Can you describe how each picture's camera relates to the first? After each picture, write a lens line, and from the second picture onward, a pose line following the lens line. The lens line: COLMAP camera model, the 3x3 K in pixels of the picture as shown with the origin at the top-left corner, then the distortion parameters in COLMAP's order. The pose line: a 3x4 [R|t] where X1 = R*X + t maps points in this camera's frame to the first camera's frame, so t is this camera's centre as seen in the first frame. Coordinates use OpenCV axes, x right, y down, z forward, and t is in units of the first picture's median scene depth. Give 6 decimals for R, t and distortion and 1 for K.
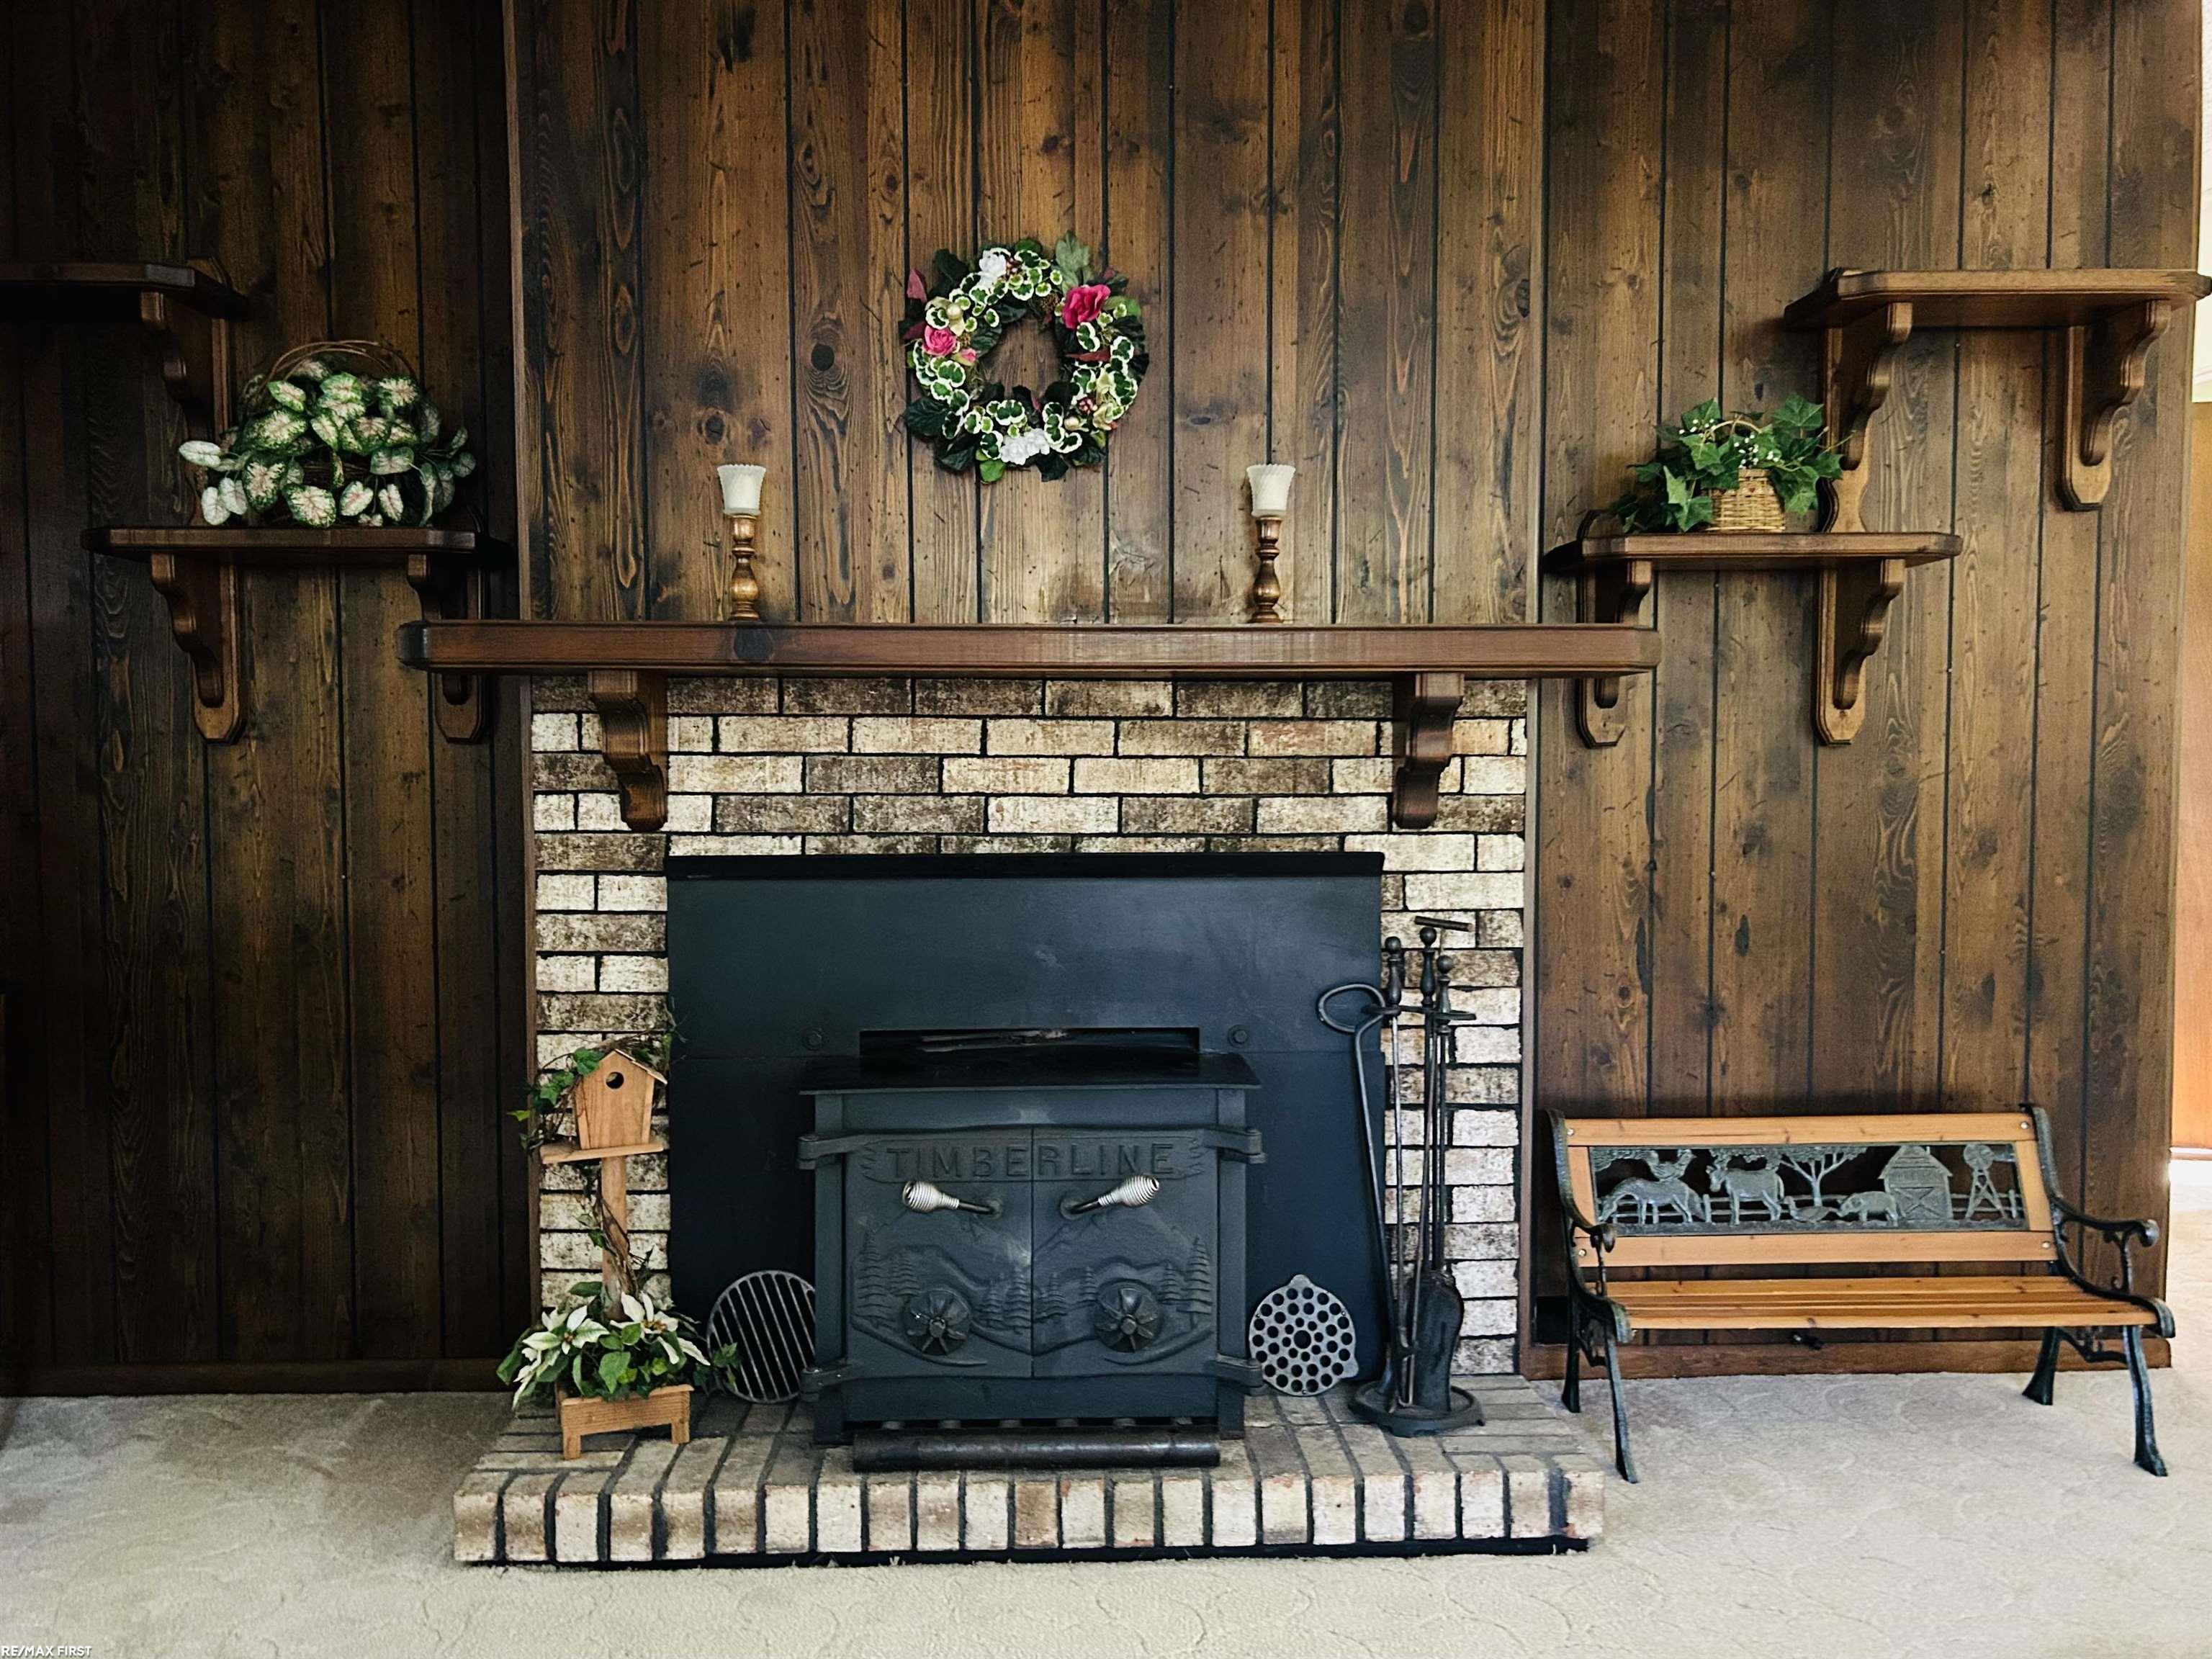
lens RADIAL K [[1831.2, 0, 1105.3], [0, 1831.2, 855.1], [0, 0, 1]] dist [0.060578, -0.069222]
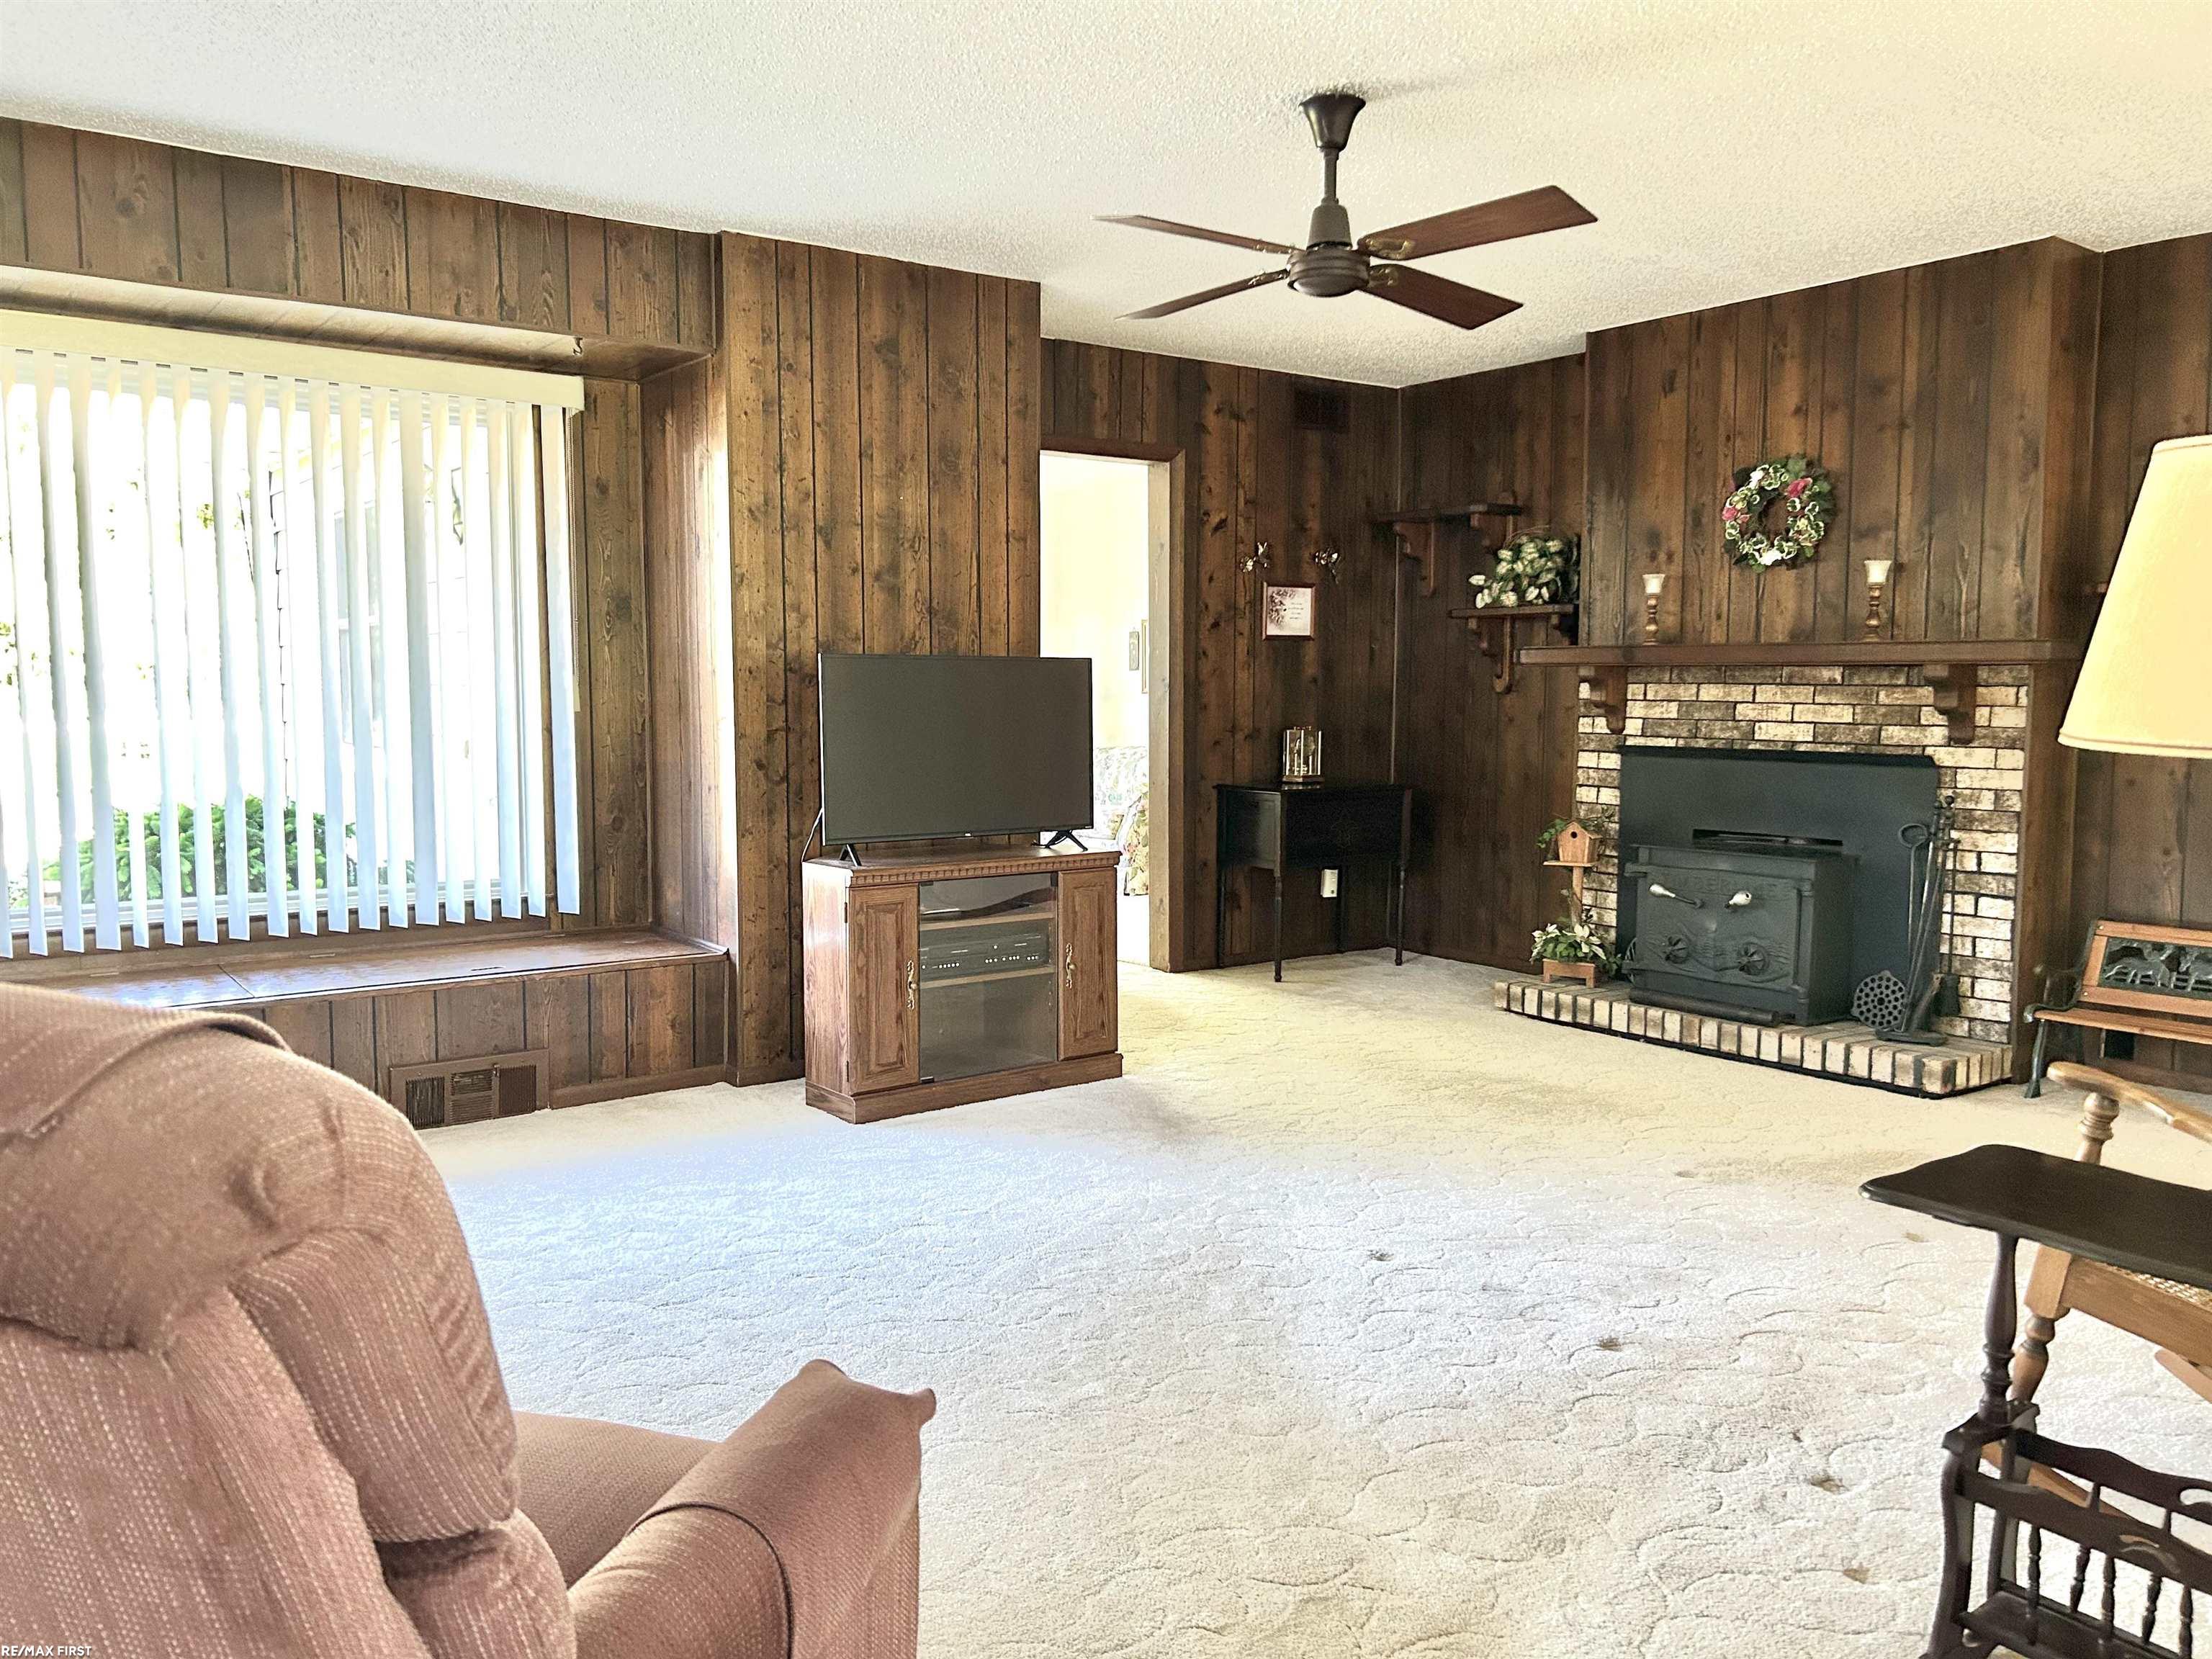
lens RADIAL K [[1659.0, 0, 1106.0], [0, 1659.0, 829.5], [0, 0, 1]] dist [0.003795, -0.044255]
pose [[0.577810, 0.073889, -0.812820, 1.066962], [-0.048596, 0.997241, 0.056109, 0.020630], [0.814723, 0.007080, 0.579807, -0.714388]]
